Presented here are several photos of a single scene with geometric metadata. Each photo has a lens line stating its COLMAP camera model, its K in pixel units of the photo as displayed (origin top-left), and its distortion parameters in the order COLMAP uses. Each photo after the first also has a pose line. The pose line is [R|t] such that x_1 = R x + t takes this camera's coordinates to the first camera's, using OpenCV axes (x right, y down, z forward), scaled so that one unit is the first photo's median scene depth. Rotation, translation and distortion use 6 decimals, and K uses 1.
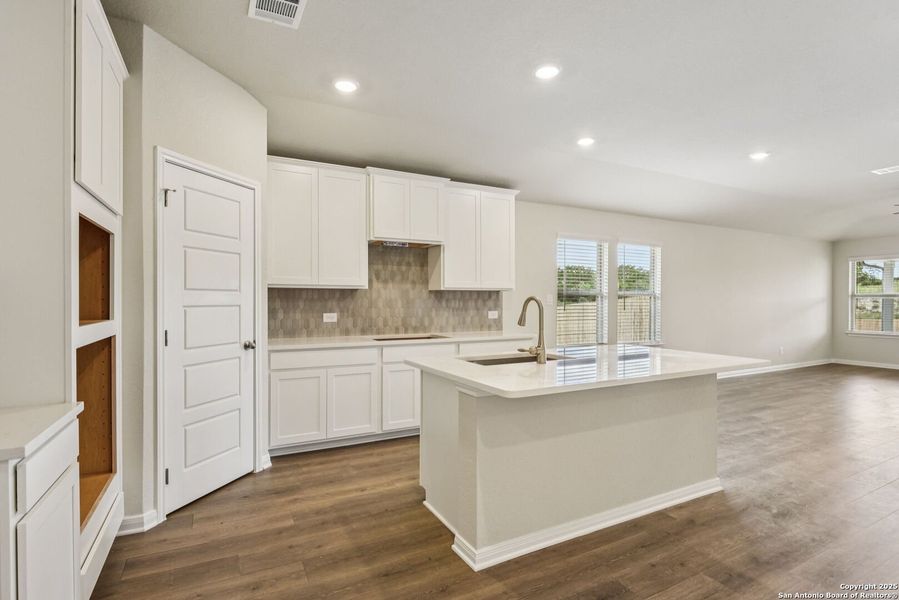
lens RADIAL K [[447.4, 0, 444.2], [0, 447.4, 301.3], [0, 0, 1]] dist [0.000212, -0.015952]
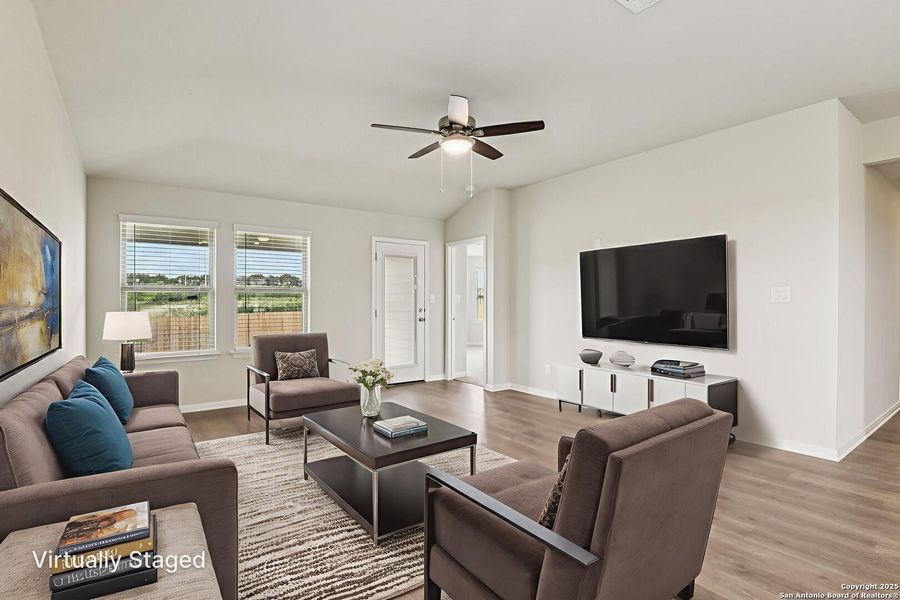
lens RADIAL K [[442.4, 0, 444.9], [0, 442.4, 302.0], [0, 0, 1]] dist [-0.018046, -0.000155]
pose [[-0.152224, -0.005132, 0.988333, 0.650123], [0.007872, 0.999949, 0.006404, 0.006308], [-0.988315, 0.008755, -0.152176, 1.292781]]
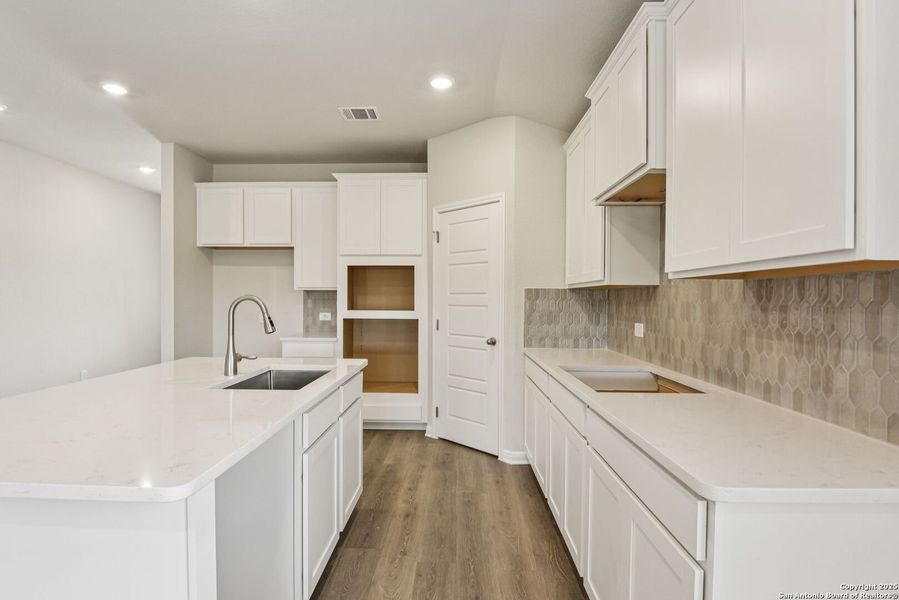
lens RADIAL K [[460.4, 0, 442.8], [0, 460.4, 300.9], [0, 0, 1]] dist [-0.001412, -0.000705]
pose [[-0.486893, -0.002551, -0.873458, 0.436304], [-0.012567, 0.999913, 0.004085, -0.004903], [0.873371, 0.012966, -0.486883, 0.988505]]
